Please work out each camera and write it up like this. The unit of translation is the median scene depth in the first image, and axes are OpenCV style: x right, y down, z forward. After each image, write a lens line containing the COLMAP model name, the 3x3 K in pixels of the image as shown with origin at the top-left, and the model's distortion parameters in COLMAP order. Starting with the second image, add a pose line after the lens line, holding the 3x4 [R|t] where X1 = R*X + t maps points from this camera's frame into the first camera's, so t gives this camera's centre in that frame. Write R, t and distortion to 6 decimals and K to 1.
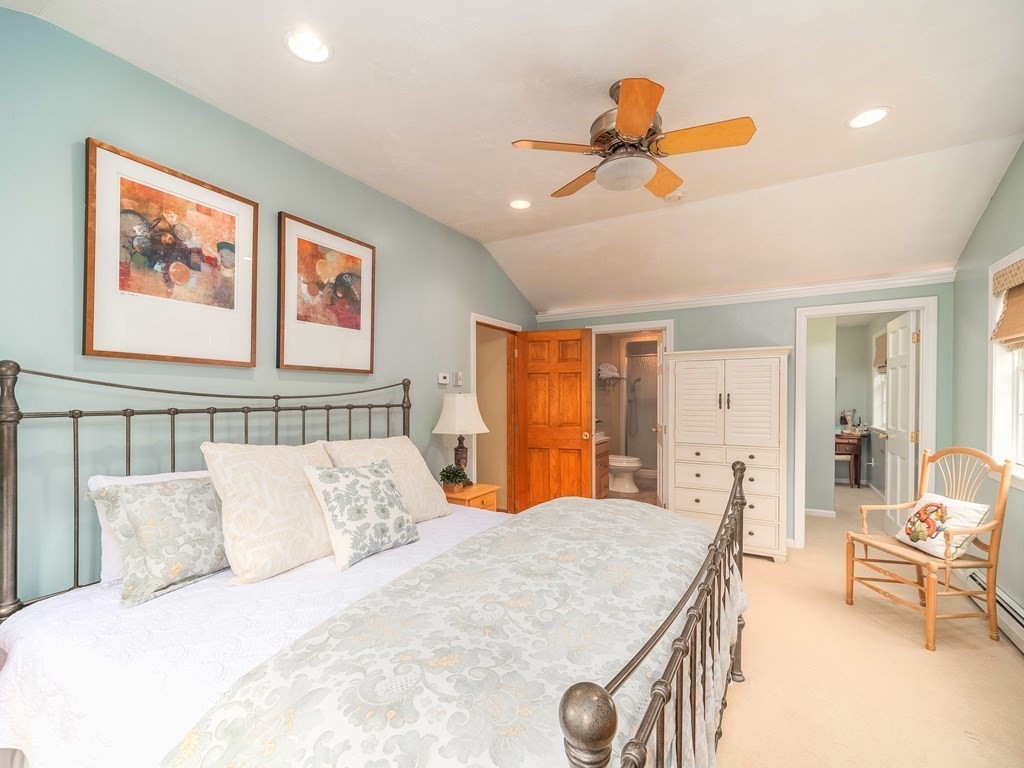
lens RADIAL K [[459.4, 0, 516.2], [0, 459.4, 397.1], [0, 0, 1]] dist [0.009295, -0.000728]
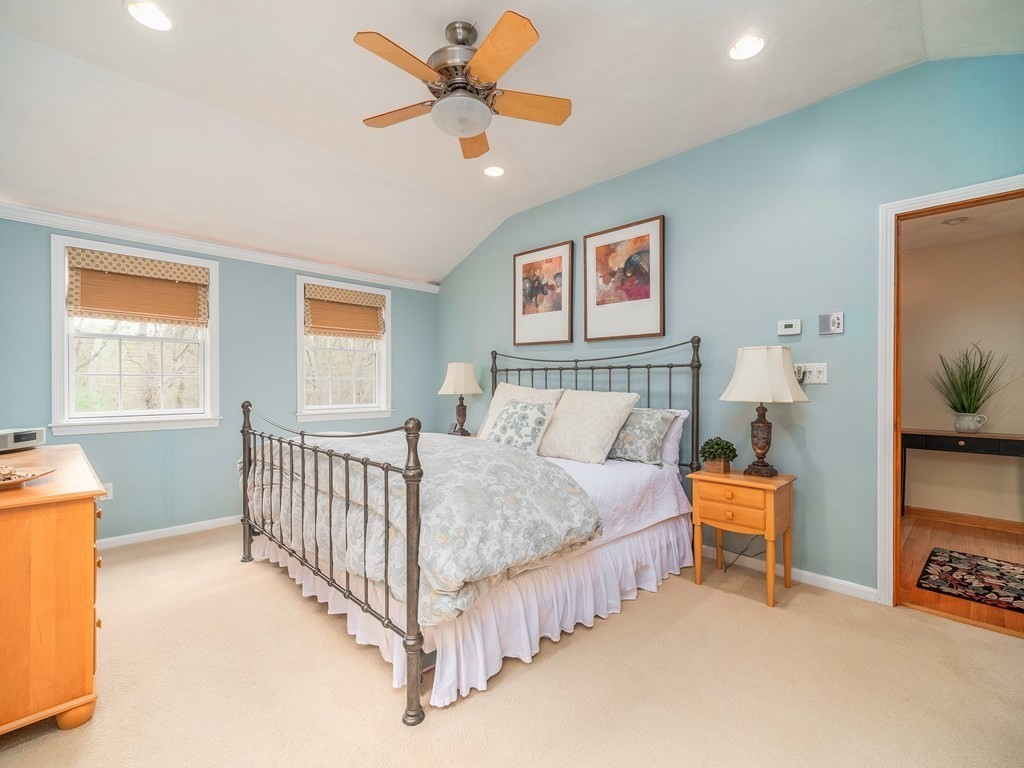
lens RADIAL K [[459.4, 0, 506.5], [0, 459.4, 384.5], [0, 0, 1]] dist [0.009295, -0.000728]
pose [[-0.273519, 0.005377, -0.961852, 0.775658], [-0.002815, 0.999976, 0.006391, 0.053669], [0.961862, 0.004455, -0.273497, 0.909941]]
